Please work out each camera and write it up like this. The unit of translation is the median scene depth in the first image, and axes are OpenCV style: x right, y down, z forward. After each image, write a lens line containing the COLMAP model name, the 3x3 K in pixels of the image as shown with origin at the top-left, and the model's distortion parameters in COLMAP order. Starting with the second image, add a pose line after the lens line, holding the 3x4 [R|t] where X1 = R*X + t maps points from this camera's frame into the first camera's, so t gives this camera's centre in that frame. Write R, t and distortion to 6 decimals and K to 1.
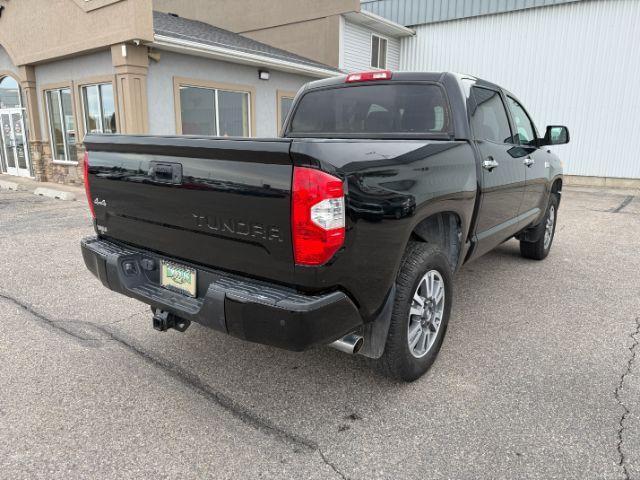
lens RADIAL K [[457.8, 0, 320.7], [0, 457.8, 241.8], [0, 0, 1]] dist [0.008522, -0.020470]
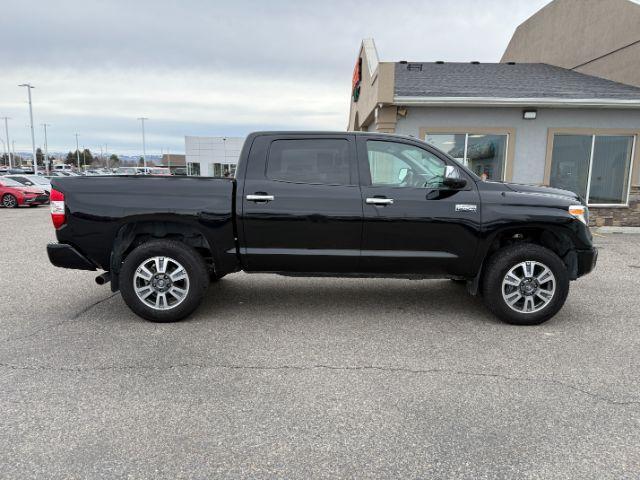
lens RADIAL K [[457.8, 0, 320.7], [0, 457.8, 239.4], [0, 0, 1]] dist [0.008522, -0.020470]
pose [[0.606413, 0.107332, -0.787873, 0.525163], [-0.176580, 0.984285, -0.001821, -0.027016], [0.775296, 0.140227, 0.615835, 0.115657]]
